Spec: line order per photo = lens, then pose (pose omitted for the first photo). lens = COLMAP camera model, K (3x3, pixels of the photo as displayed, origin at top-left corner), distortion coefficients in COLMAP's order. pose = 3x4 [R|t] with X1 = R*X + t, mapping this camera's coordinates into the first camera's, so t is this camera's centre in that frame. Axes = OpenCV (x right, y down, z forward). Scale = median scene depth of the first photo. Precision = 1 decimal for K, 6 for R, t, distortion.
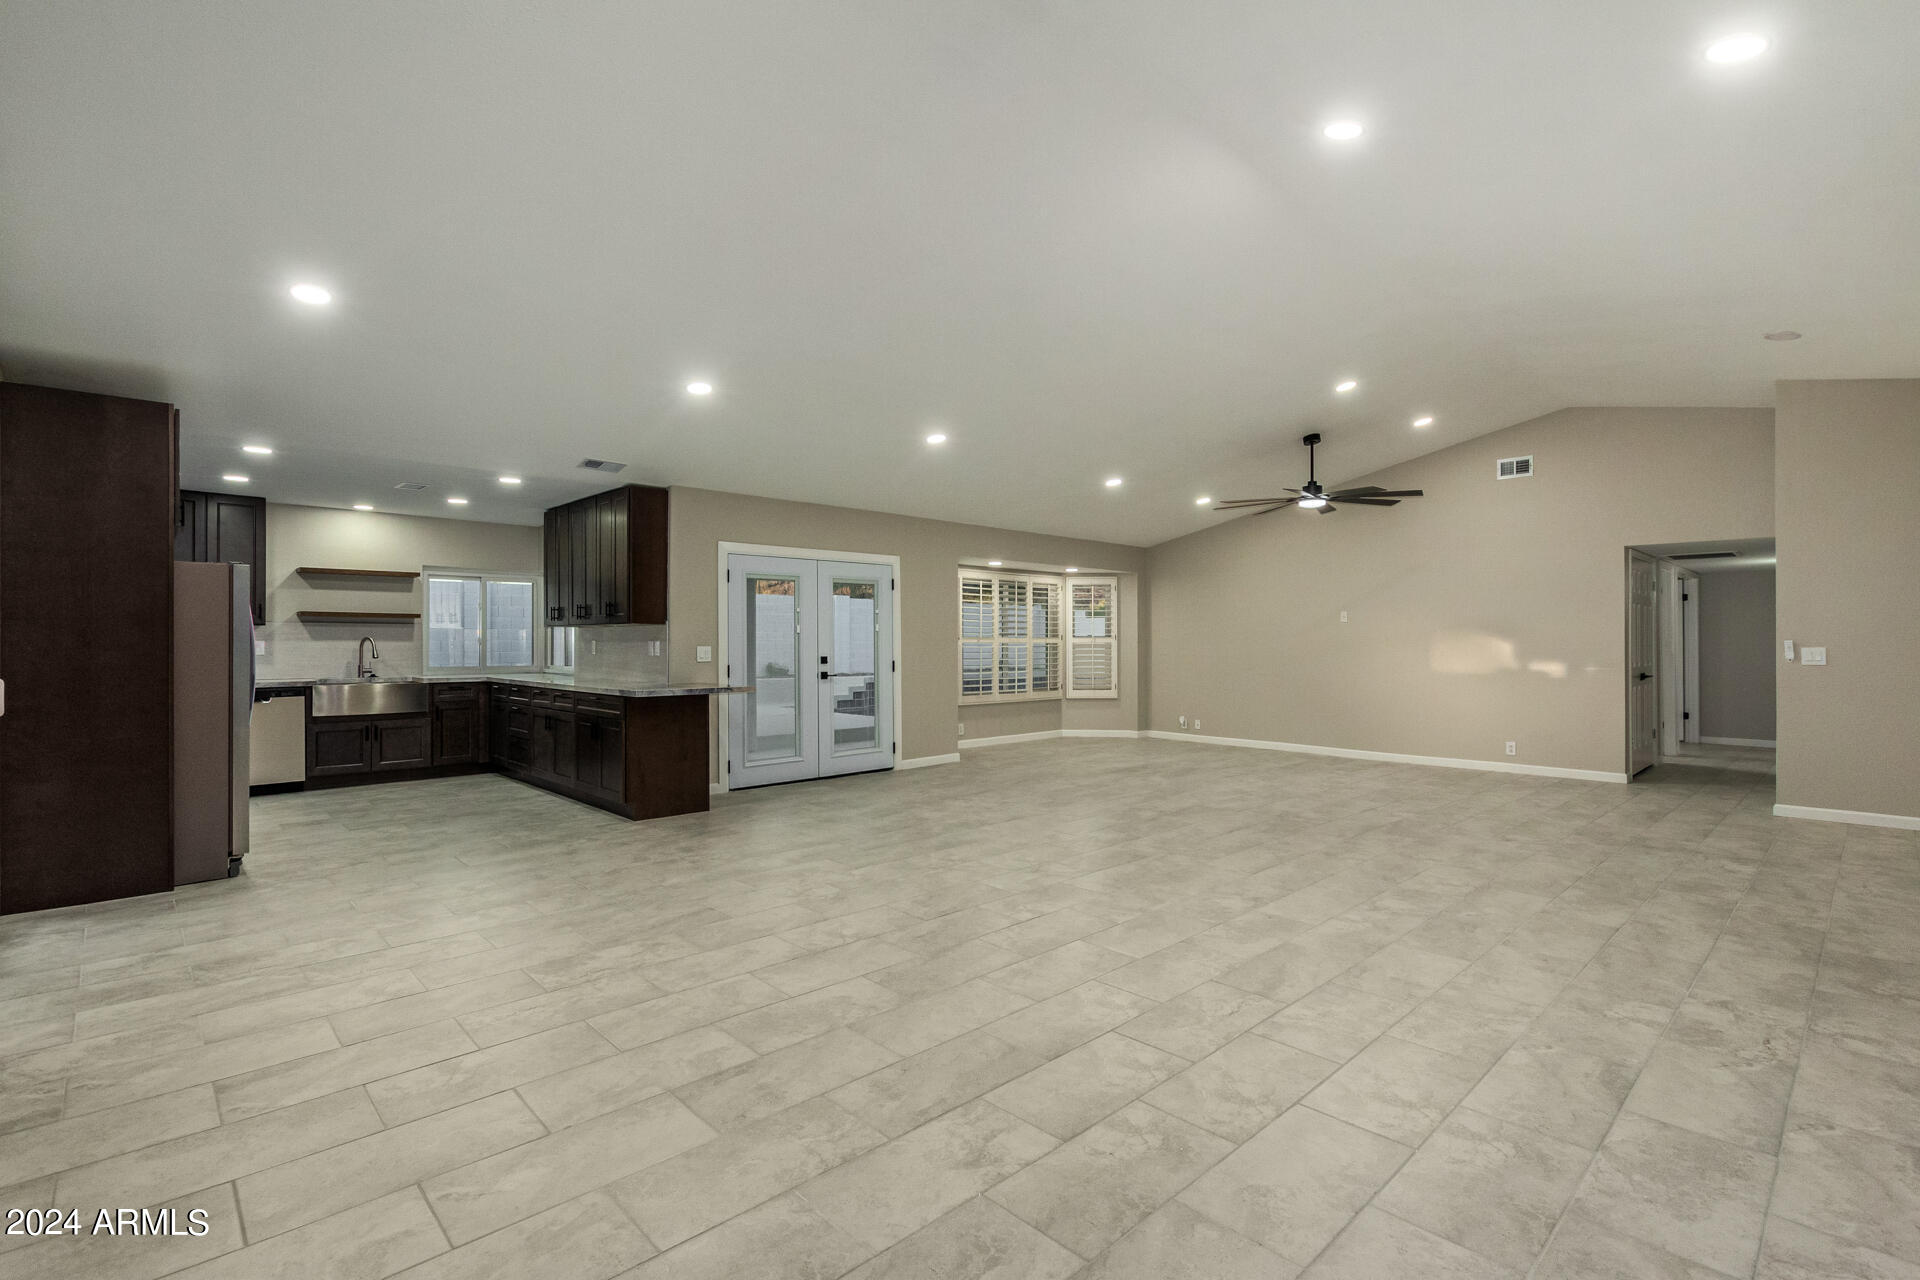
lens RADIAL K [[875.3, 0, 960.0], [0, 875.3, 640.0], [0, 0, 1]] dist [0.006040, 0.000026]
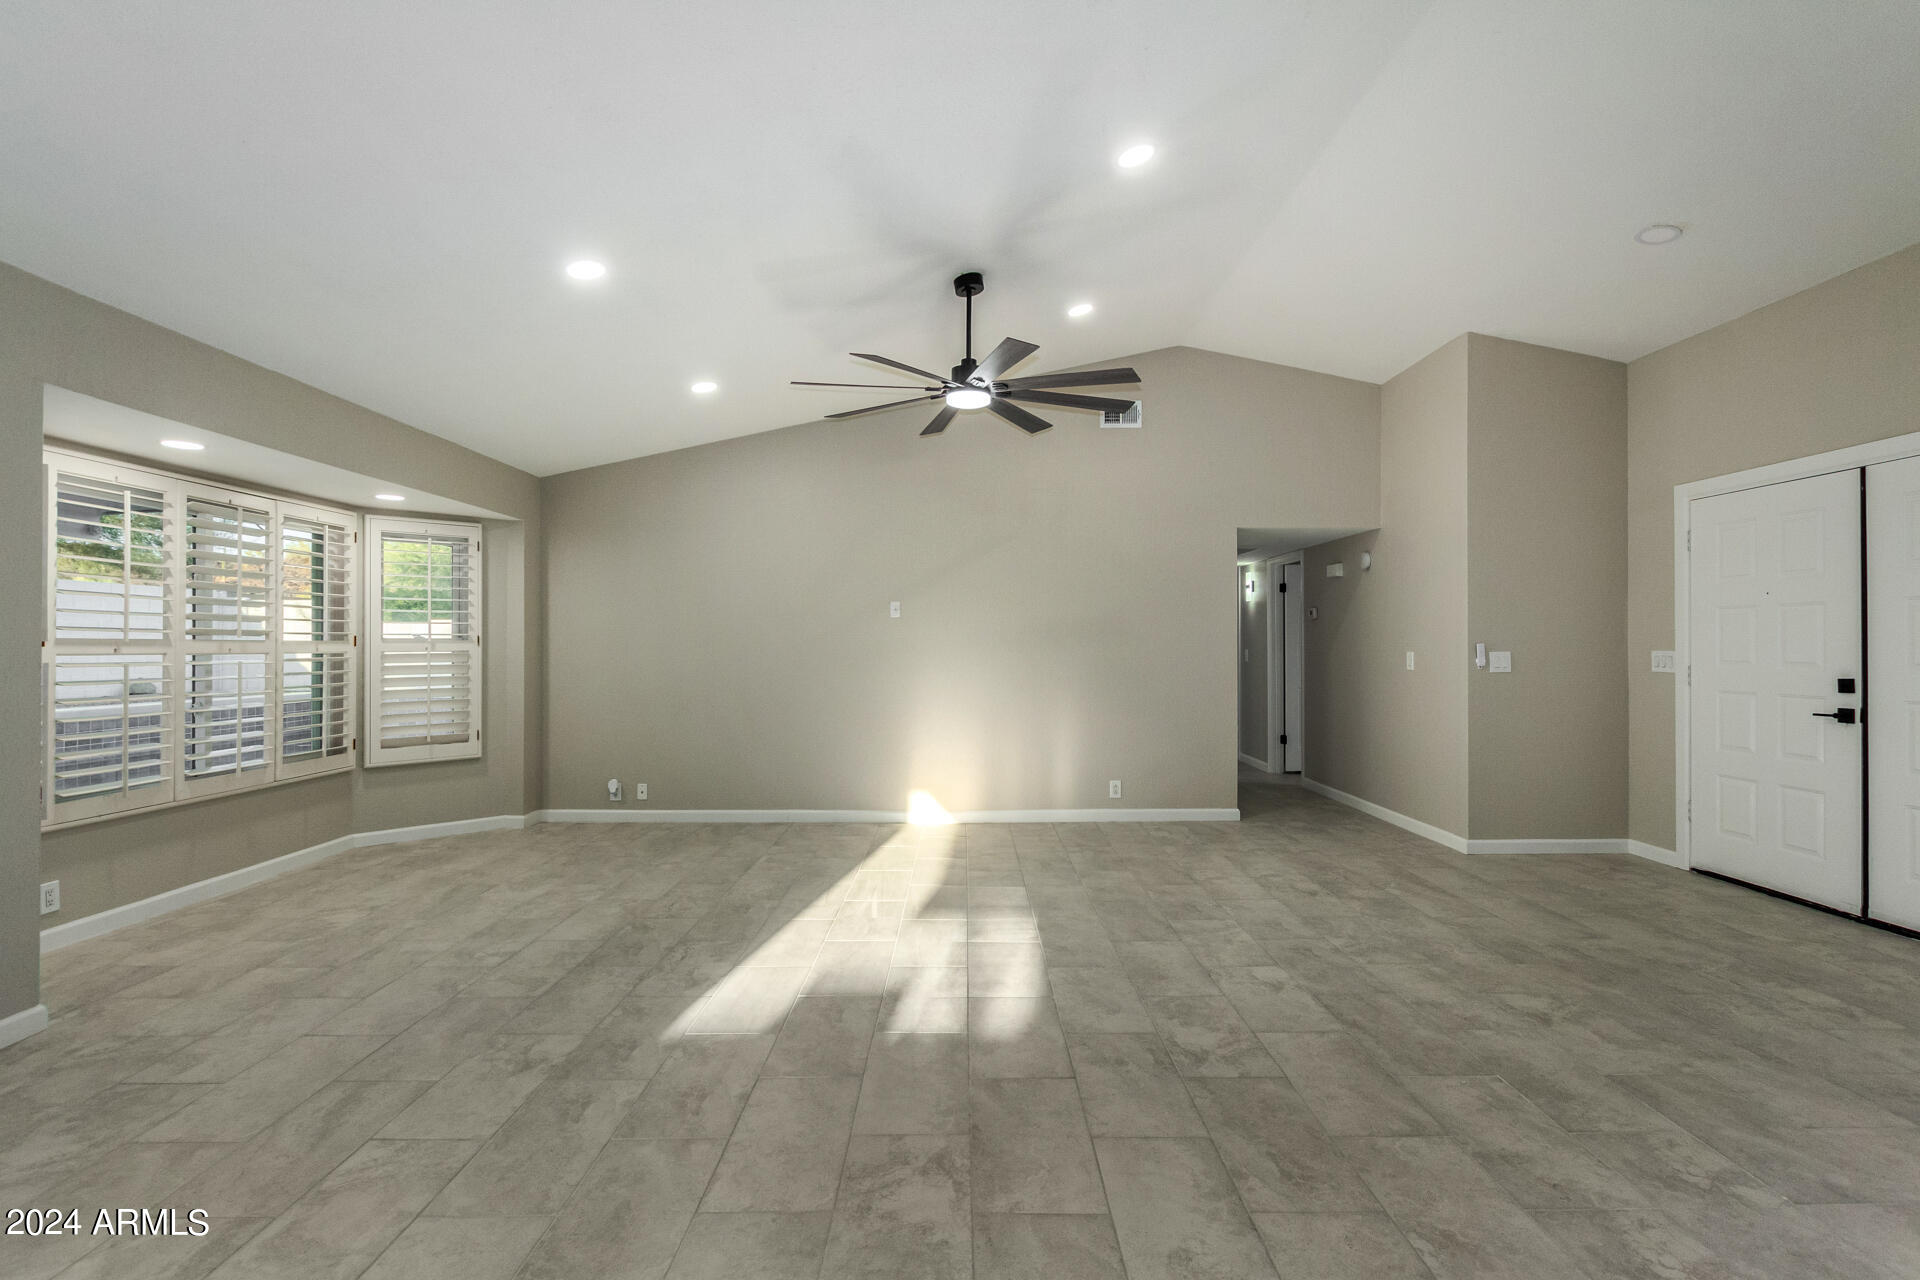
lens RADIAL K [[875.3, 0, 960.0], [0, 875.3, 640.0], [0, 0, 1]] dist [0.006040, 0.000026]
pose [[0.688223, 0.002094, 0.725496, -0.005299], [0.002597, 0.999982, -0.005350, 0.000124], [-0.725495, 0.005567, 0.688205, 0.619444]]
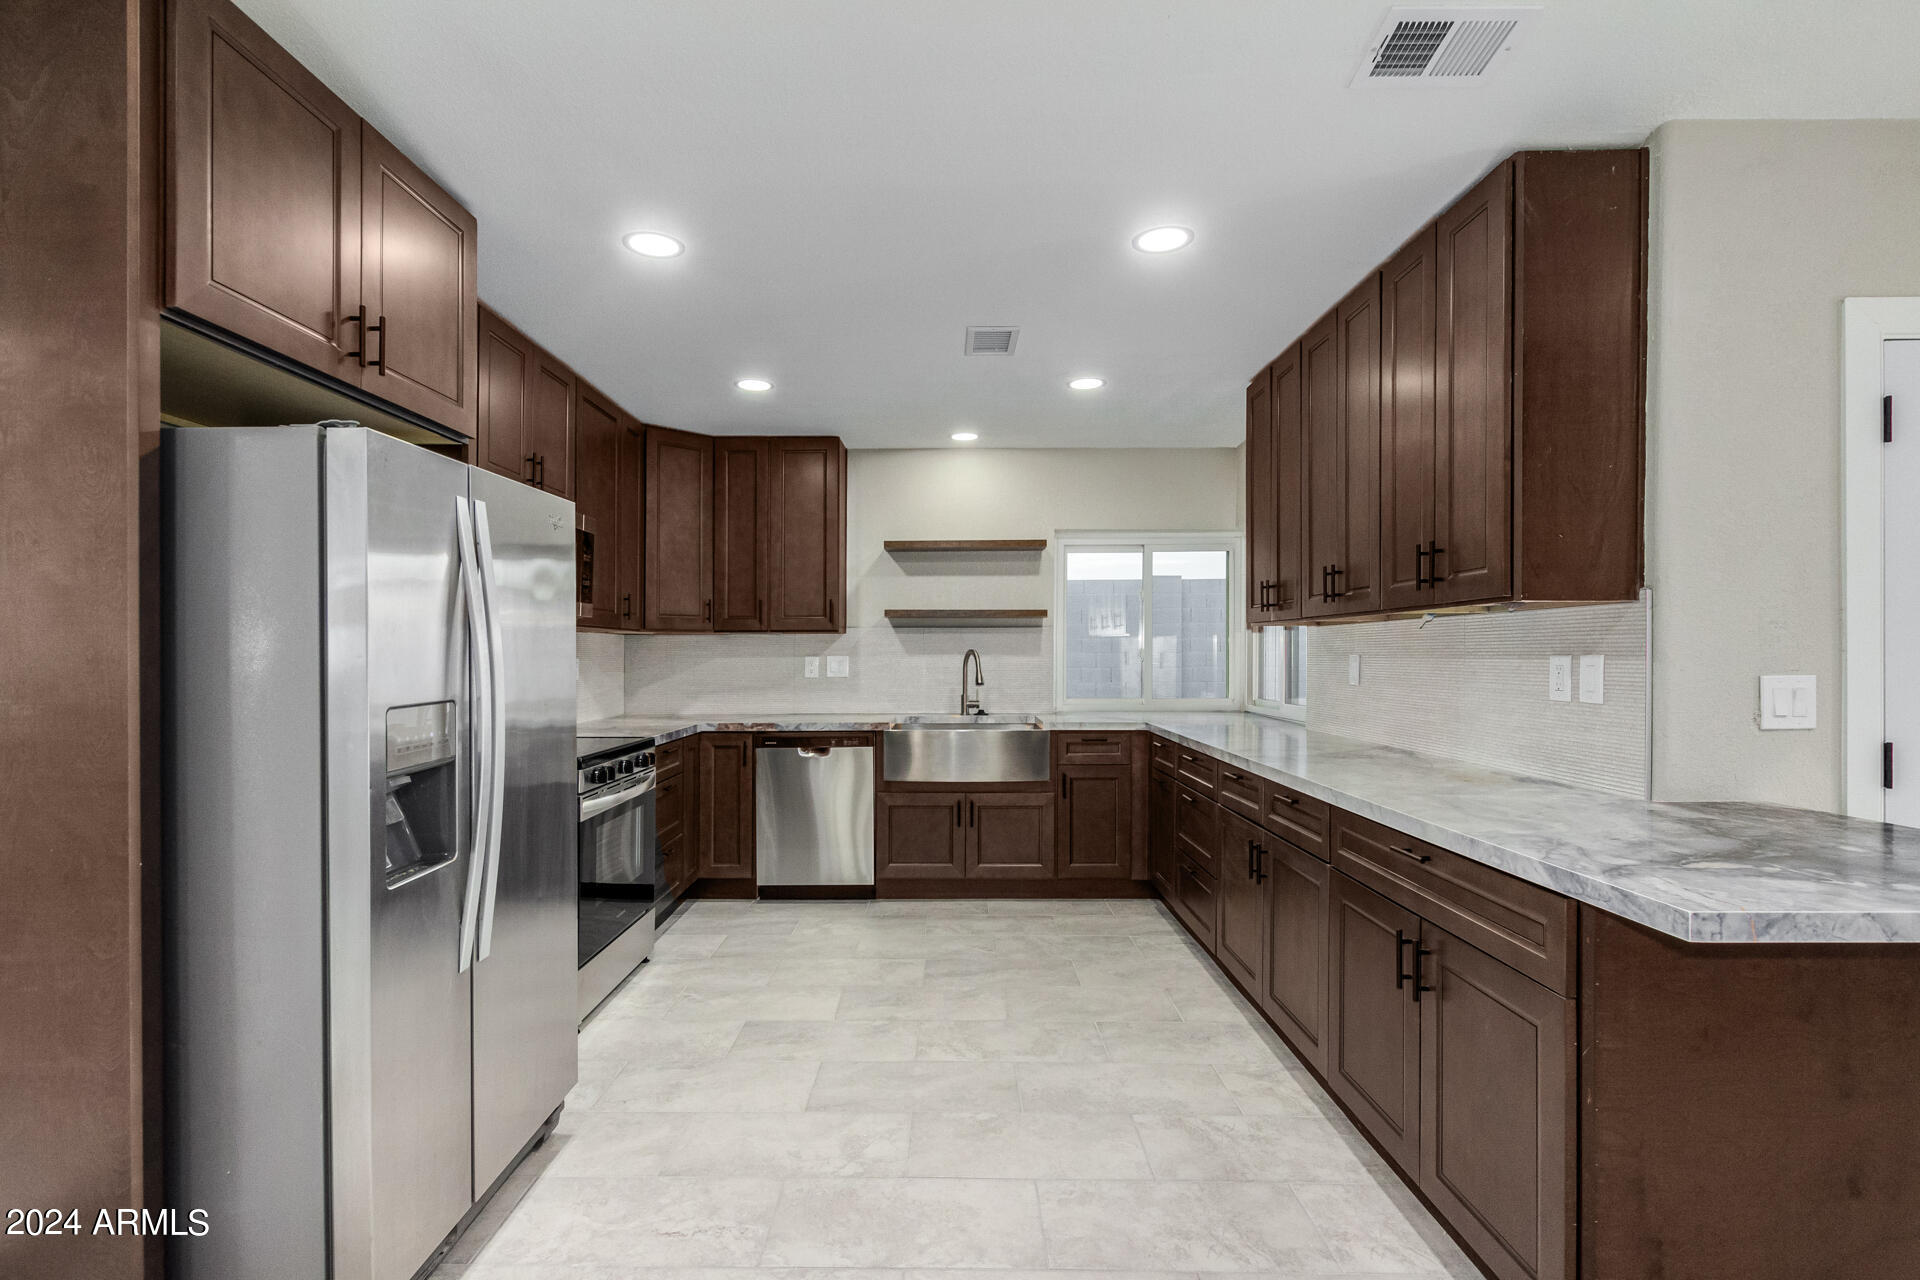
lens RADIAL K [[847.1, 0, 961.7], [0, 847.1, 660.7], [0, 0, 1]] dist [0.000821, -0.000093]
pose [[0.718931, 0.004697, -0.695066, -0.264031], [-0.000157, 0.999978, 0.006594, 0.000612], [0.695082, -0.004631, 0.718916, 0.557982]]
